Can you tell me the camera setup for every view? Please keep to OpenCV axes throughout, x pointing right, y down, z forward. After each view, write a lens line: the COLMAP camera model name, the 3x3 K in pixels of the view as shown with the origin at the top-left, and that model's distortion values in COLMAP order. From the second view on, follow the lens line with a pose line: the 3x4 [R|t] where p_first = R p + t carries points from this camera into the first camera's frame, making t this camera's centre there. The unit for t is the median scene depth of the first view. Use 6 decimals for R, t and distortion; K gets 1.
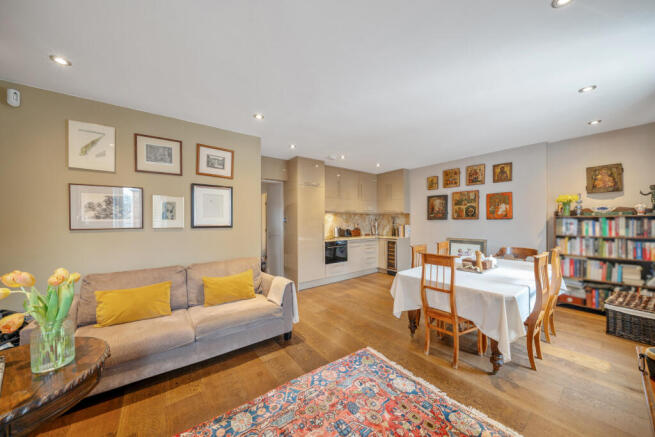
lens RADIAL K [[225.7, 0, 326.0], [0, 225.7, 221.6], [0, 0, 1]] dist [-0.005926, 0.000038]
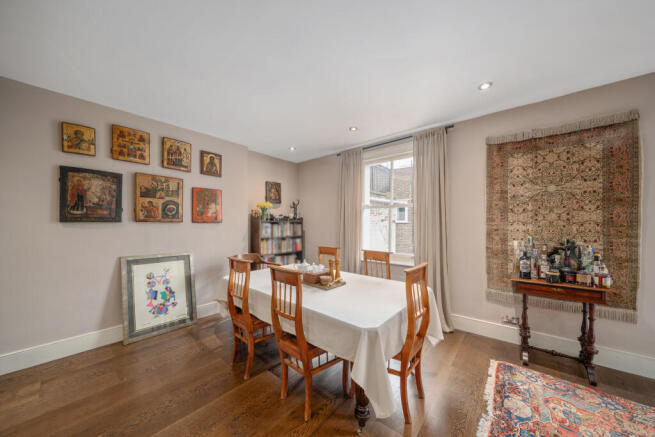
lens RADIAL K [[225.7, 0, 328.8], [0, 225.7, 226.8], [0, 0, 1]] dist [-0.005926, 0.000038]
pose [[-0.220554, 0.000565, 0.975374, -0.069528], [0.009502, 0.999954, 0.001570, 0.005610], [-0.975328, 0.009614, -0.220550, 0.643086]]
